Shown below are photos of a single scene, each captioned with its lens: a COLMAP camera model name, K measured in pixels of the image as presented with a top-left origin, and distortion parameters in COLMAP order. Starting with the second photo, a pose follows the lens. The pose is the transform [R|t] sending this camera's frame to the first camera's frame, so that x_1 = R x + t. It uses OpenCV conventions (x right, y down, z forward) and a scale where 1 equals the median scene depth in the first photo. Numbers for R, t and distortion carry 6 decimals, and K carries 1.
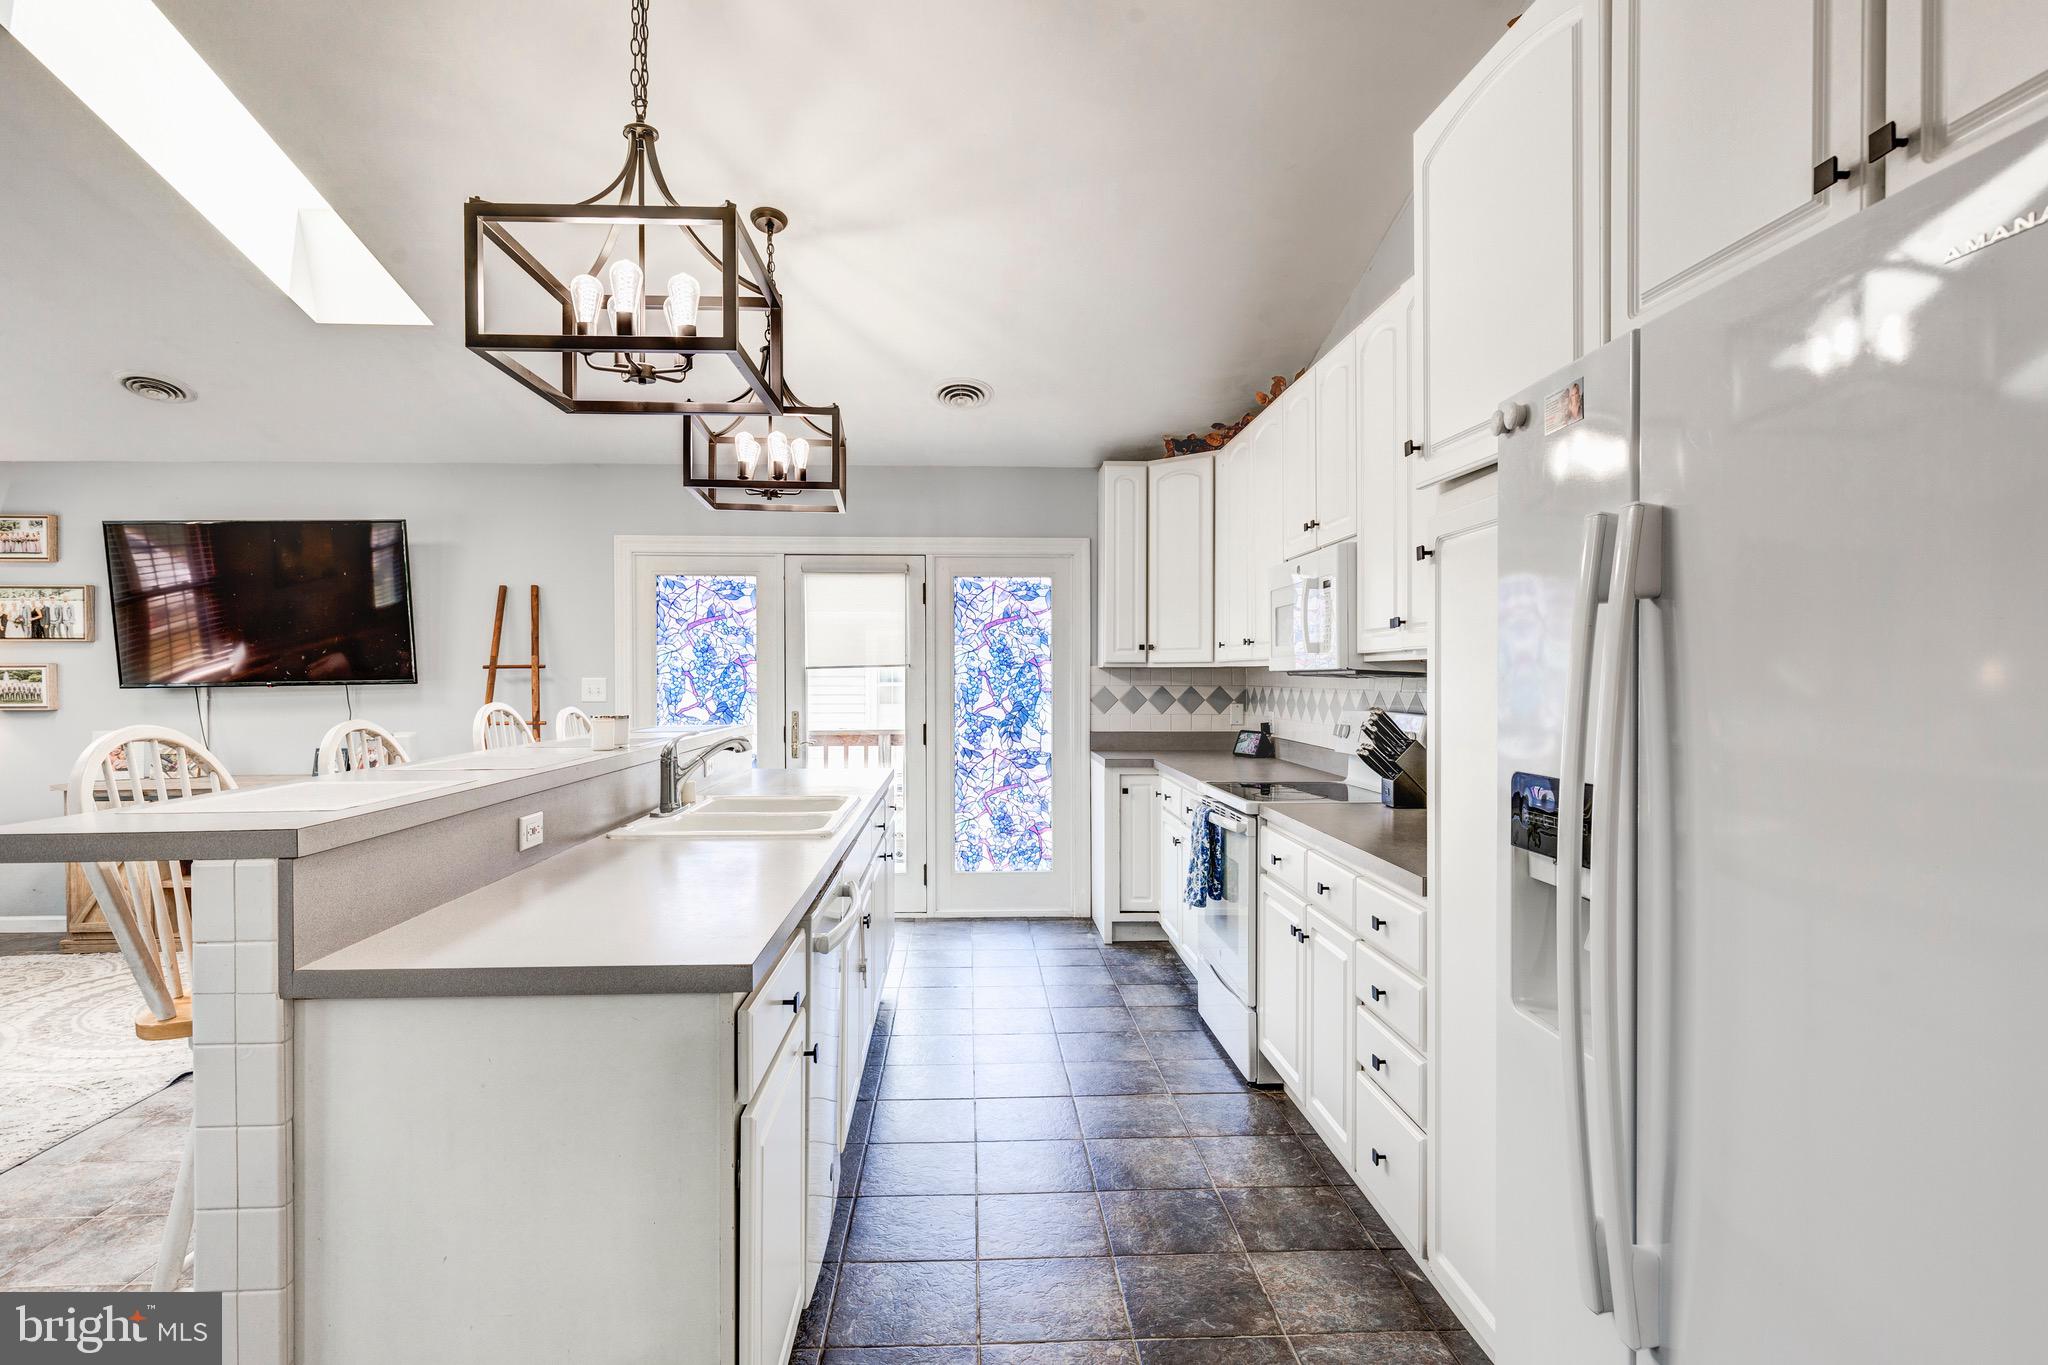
lens RADIAL K [[1073.3, 0, 1020.0], [0, 1073.3, 684.6], [0, 0, 1]] dist [0.002116, -0.000041]
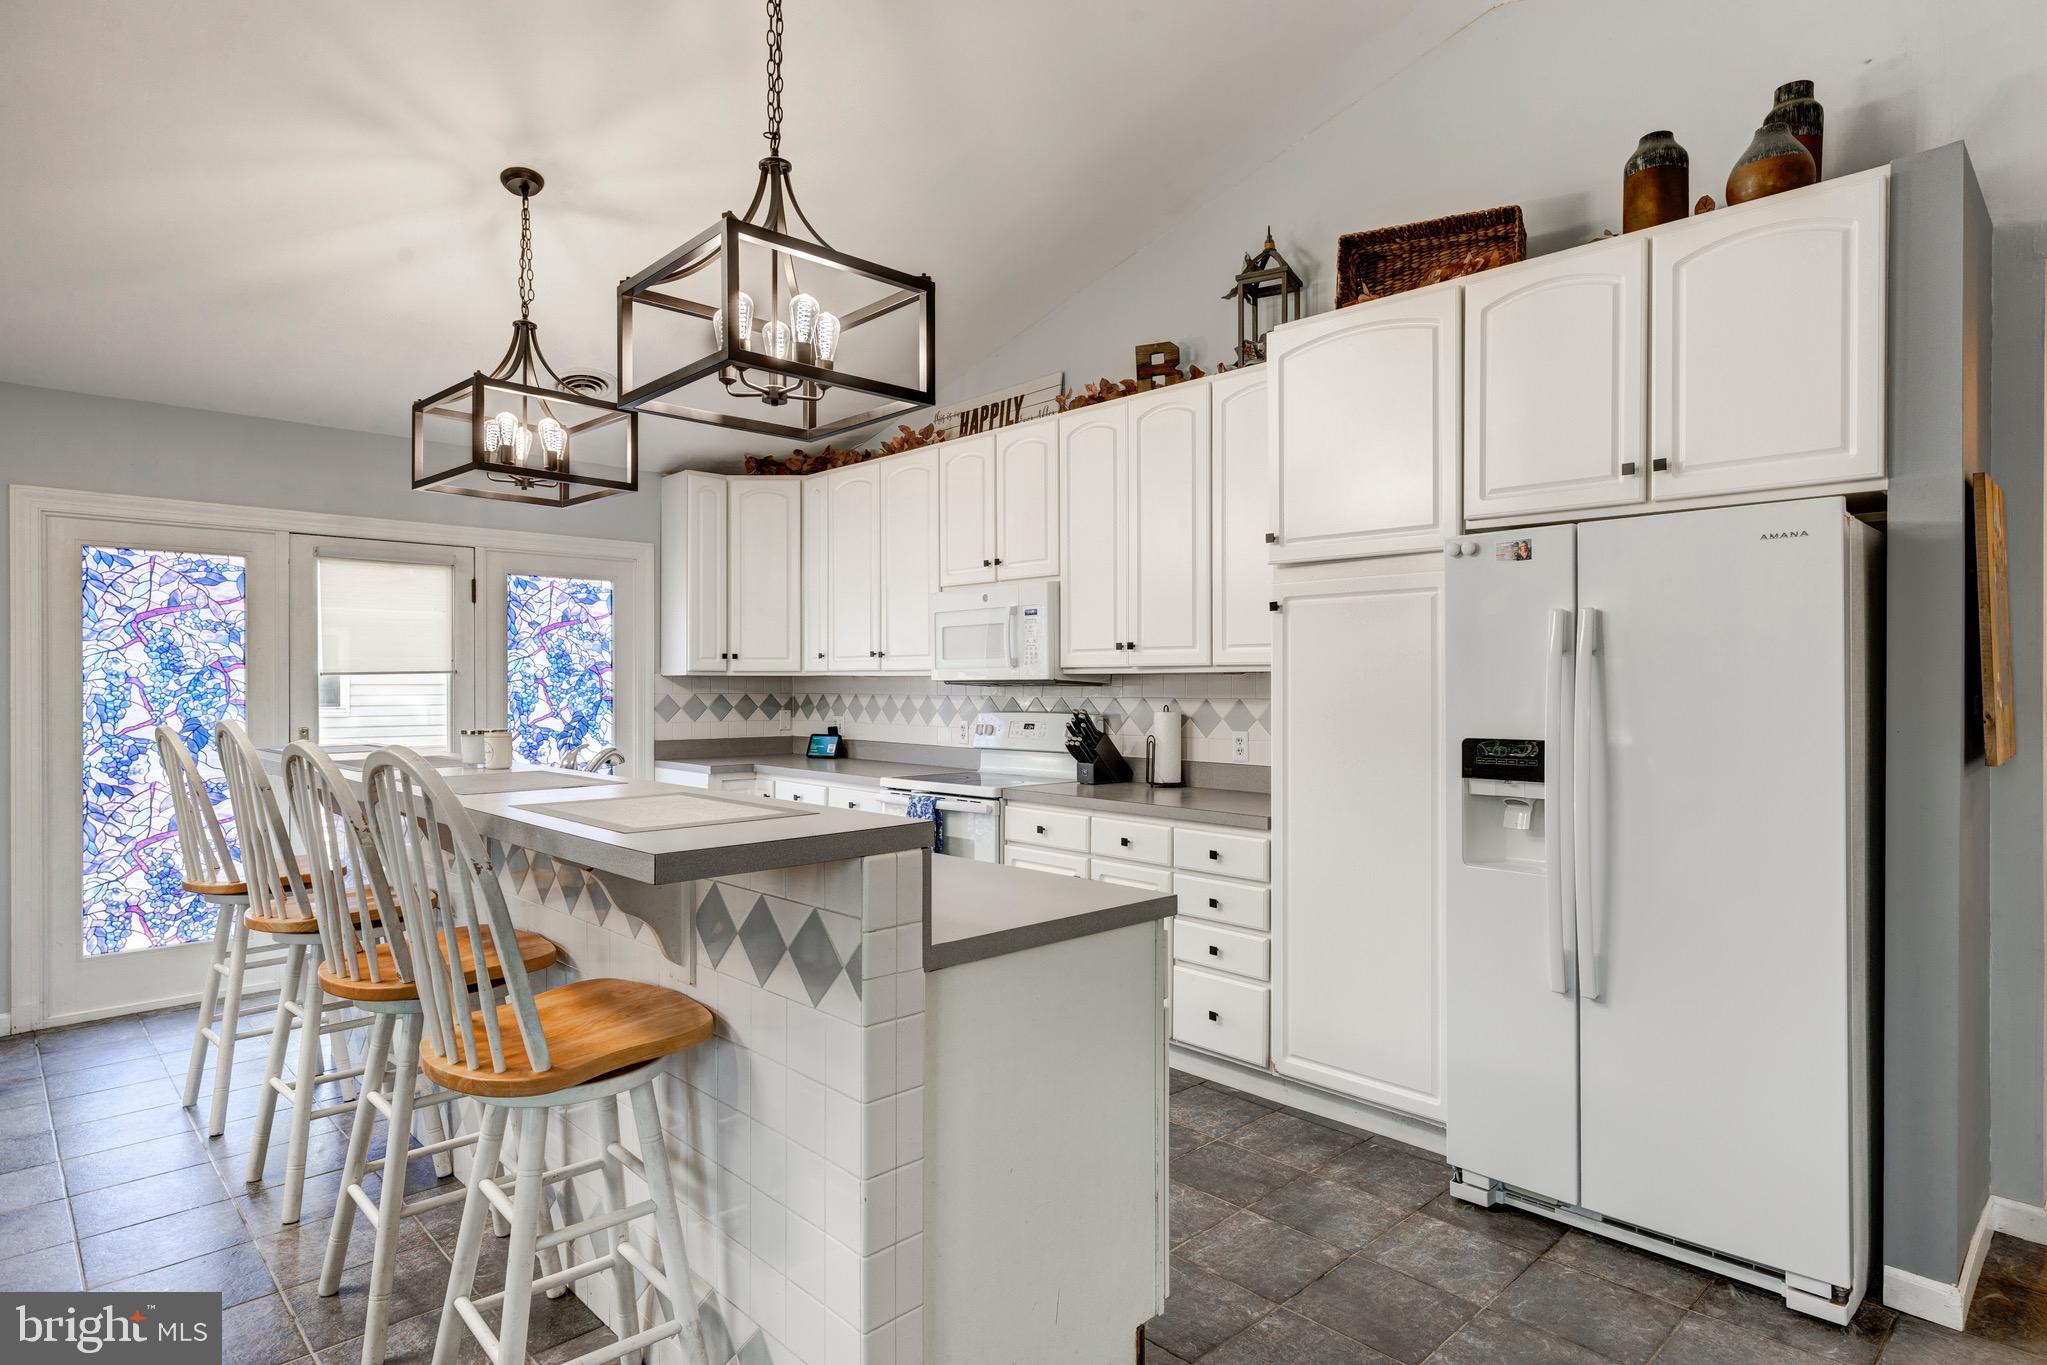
lens RADIAL K [[1103.0, 0, 1041.3], [0, 1103.0, 686.2], [0, 0, 1]] dist [-0.022647, 0.000814]
pose [[0.740527, -0.000649, 0.672027, -0.351867], [0.004392, 0.999983, -0.003875, -0.000642], [-0.672013, 0.005821, 0.740517, 0.017006]]
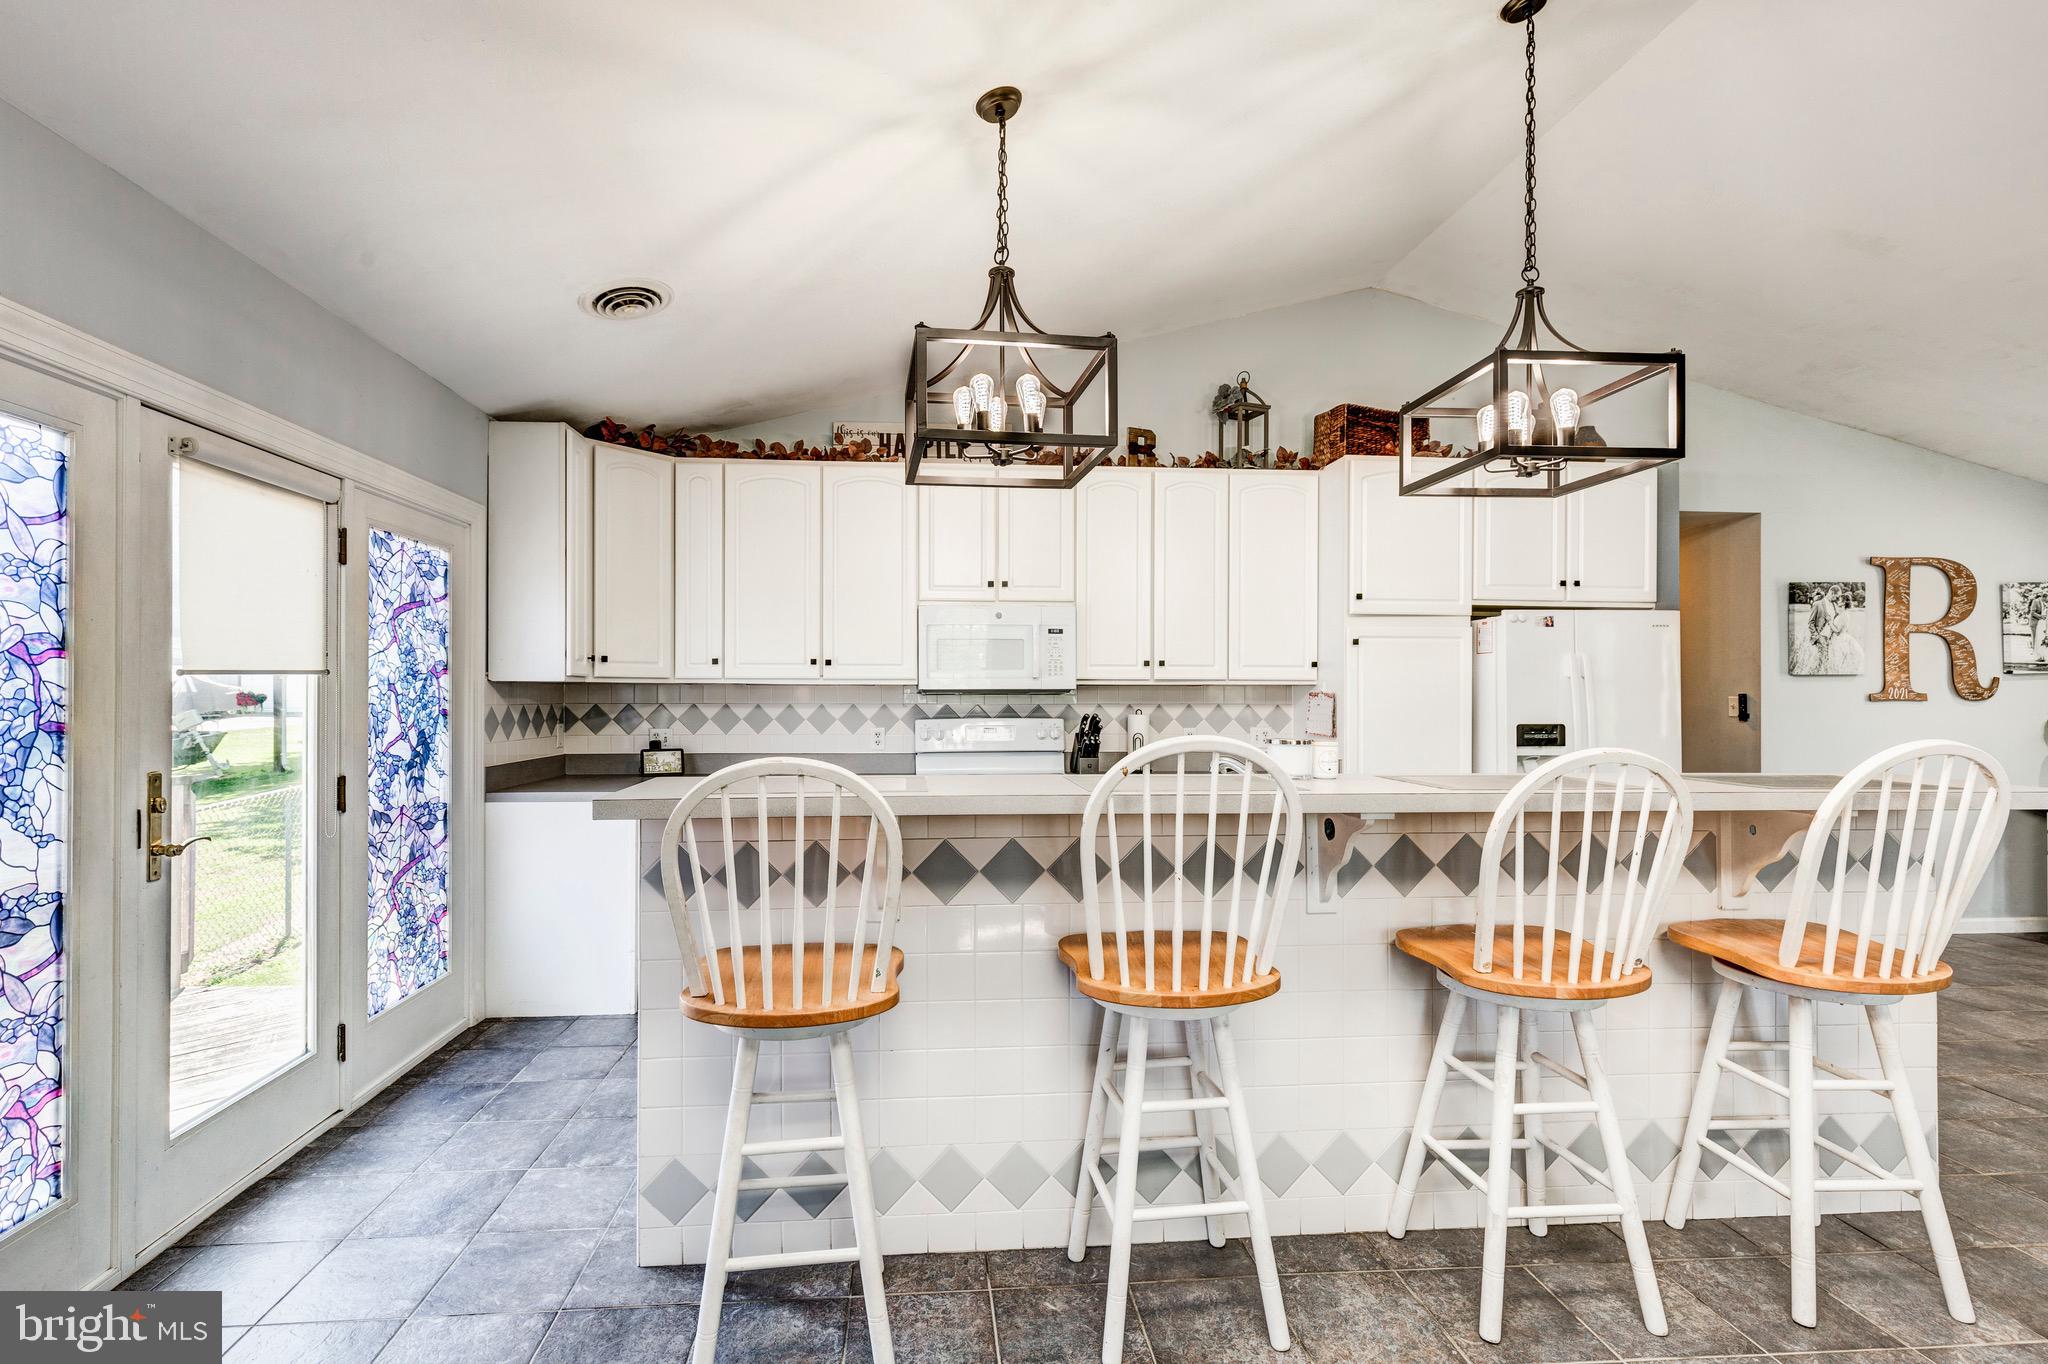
lens RADIAL K [[935.7, 0, 975.7], [0, 935.7, 688.2], [0, 0, 1]] dist [0.004093, 0.000164]
pose [[-0.026313, 0.007322, 0.999627, -0.596532], [0.005848, 0.999957, -0.007171, -0.004173], [-0.999637, 0.005657, -0.026355, 0.683236]]
